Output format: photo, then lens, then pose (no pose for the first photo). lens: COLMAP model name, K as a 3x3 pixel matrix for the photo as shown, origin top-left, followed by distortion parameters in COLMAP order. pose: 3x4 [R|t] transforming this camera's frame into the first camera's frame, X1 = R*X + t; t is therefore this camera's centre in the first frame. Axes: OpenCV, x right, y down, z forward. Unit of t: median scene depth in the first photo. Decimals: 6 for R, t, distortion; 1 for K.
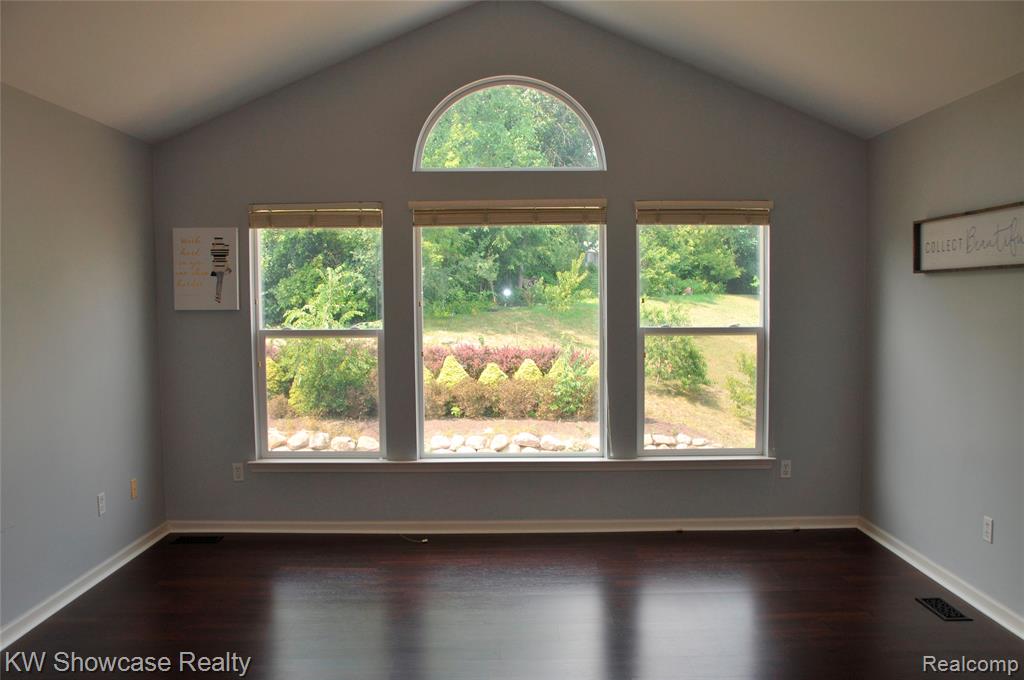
lens RADIAL K [[860.5, 0, 514.2], [0, 860.5, 345.7], [0, 0, 1]] dist [-0.123265, 0.108053]
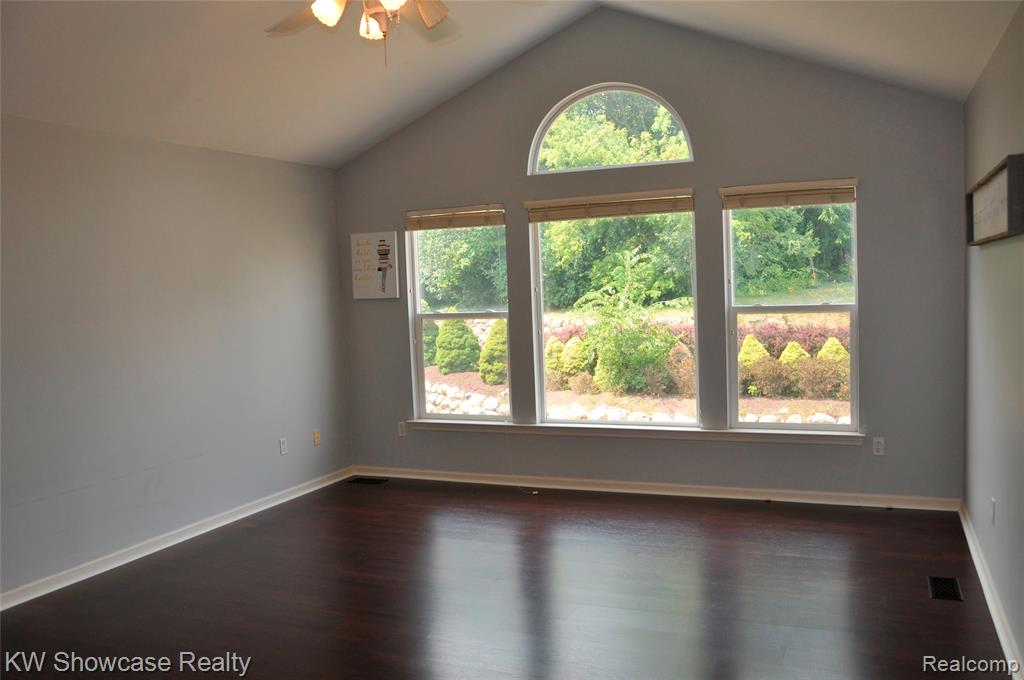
lens RADIAL K [[860.5, 0, 506.7], [0, 860.5, 344.7], [0, 0, 1]] dist [-0.123265, 0.108053]
pose [[0.914093, 0.000772, -0.405505, 0.316881], [0.008635, 0.999734, 0.021368, 0.000889], [0.405414, -0.023033, 0.913843, -0.076894]]
